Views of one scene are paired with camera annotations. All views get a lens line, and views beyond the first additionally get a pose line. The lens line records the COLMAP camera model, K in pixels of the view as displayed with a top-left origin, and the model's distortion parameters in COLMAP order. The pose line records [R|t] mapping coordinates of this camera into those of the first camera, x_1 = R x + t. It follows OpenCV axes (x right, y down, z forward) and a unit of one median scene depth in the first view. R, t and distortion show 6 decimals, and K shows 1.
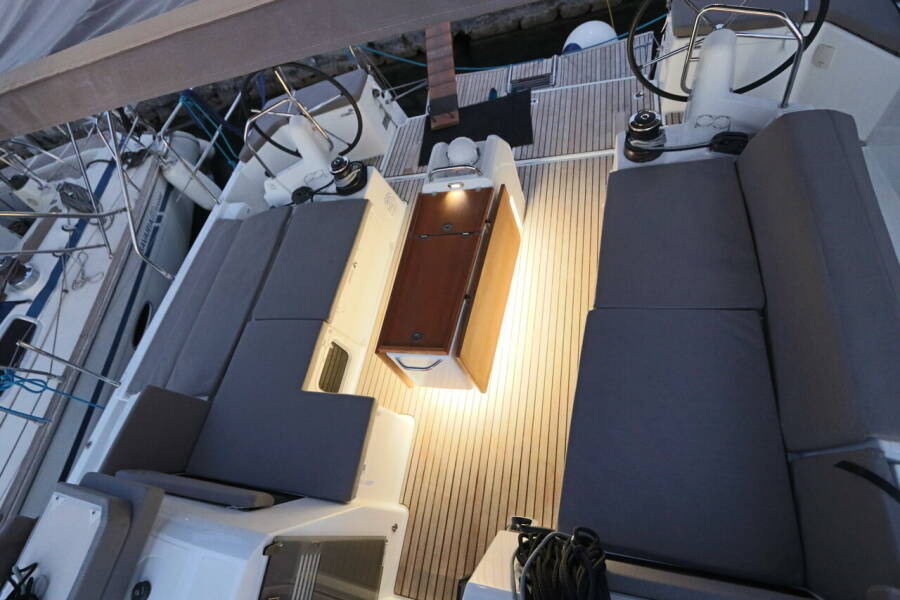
lens RADIAL K [[473.4, 0, 449.5], [0, 473.4, 307.1], [0, 0, 1]] dist [-0.019319, -0.000275]
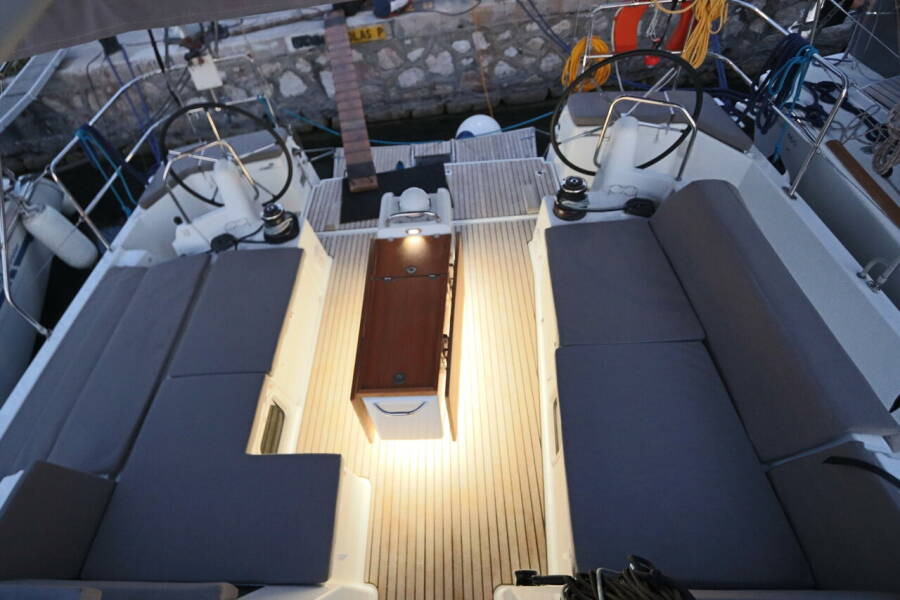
lens RADIAL K [[462.6, 0, 416.6], [0, 462.6, 304.0], [0, 0, 1]] dist [-0.016403, -0.010817]
pose [[0.963705, 0.010090, 0.266779, -0.196581], [0.039539, 0.982871, -0.180002, 0.059273], [-0.264026, 0.184017, 0.946799, 0.075904]]
